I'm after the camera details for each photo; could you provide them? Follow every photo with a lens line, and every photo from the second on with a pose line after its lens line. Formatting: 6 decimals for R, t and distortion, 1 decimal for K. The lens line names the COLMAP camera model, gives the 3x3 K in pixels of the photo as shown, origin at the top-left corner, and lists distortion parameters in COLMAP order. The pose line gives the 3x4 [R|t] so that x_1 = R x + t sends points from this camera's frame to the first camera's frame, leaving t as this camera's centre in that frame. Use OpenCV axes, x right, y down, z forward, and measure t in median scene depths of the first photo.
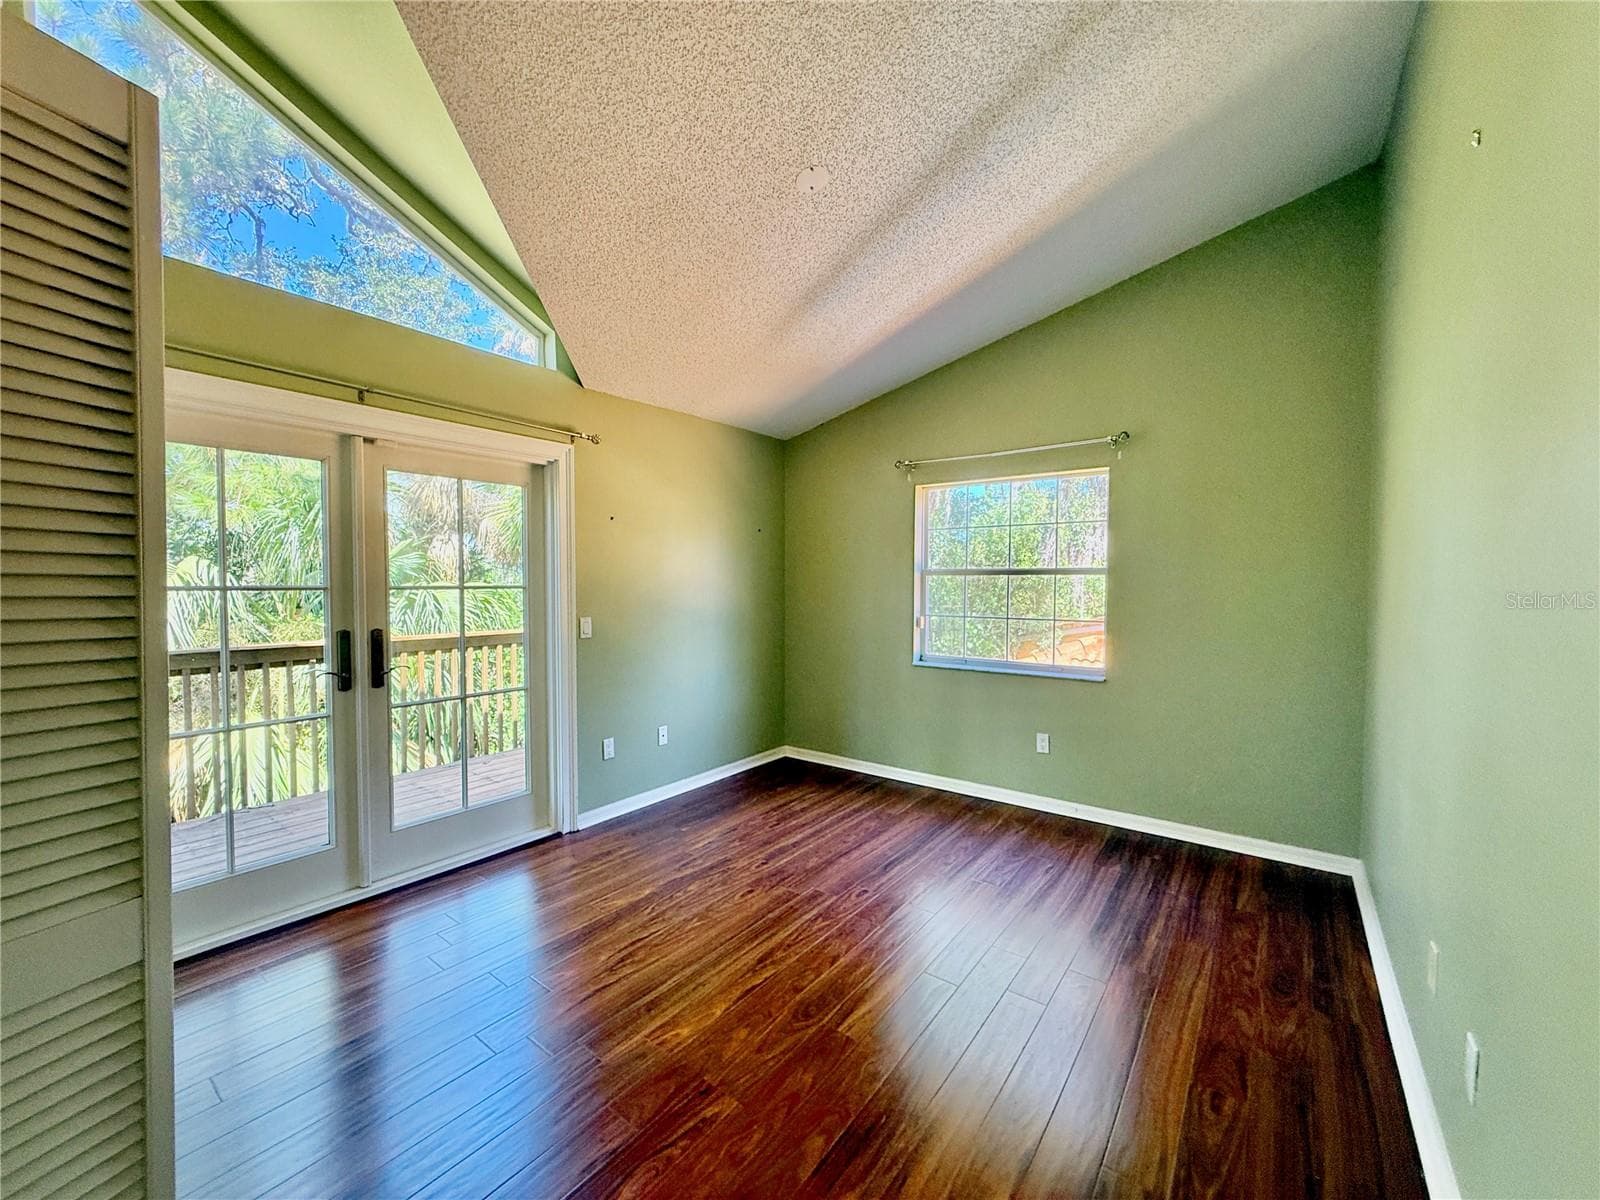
lens RADIAL K [[637.8, 0, 796.7], [0, 637.8, 600.2], [0, 0, 1]] dist [0.000698, 0.000115]
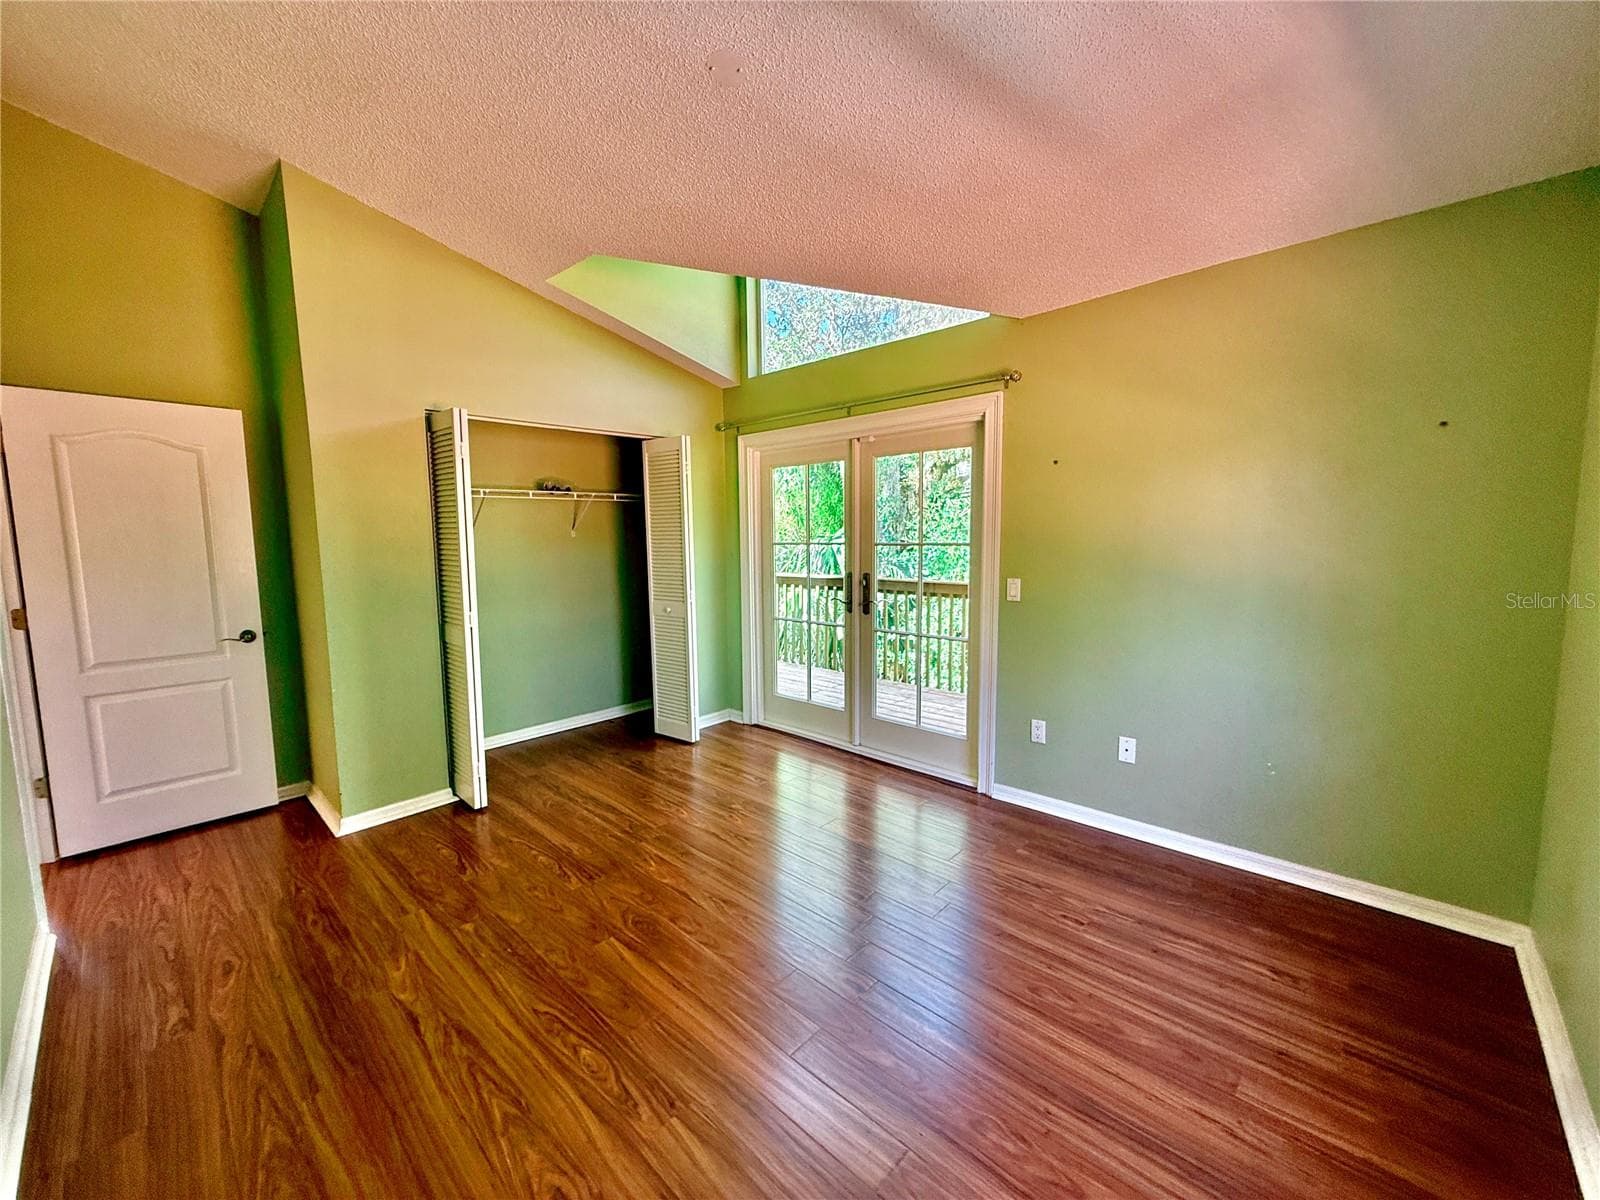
lens RADIAL K [[637.8, 0, 796.7], [0, 637.8, 600.2], [0, 0, 1]] dist [0.000698, 0.000115]
pose [[-0.103404, 0.106744, -0.988895, 0.641082], [-0.015912, 0.993920, 0.108950, -0.039228], [0.994512, 0.027001, -0.101077, 0.828479]]
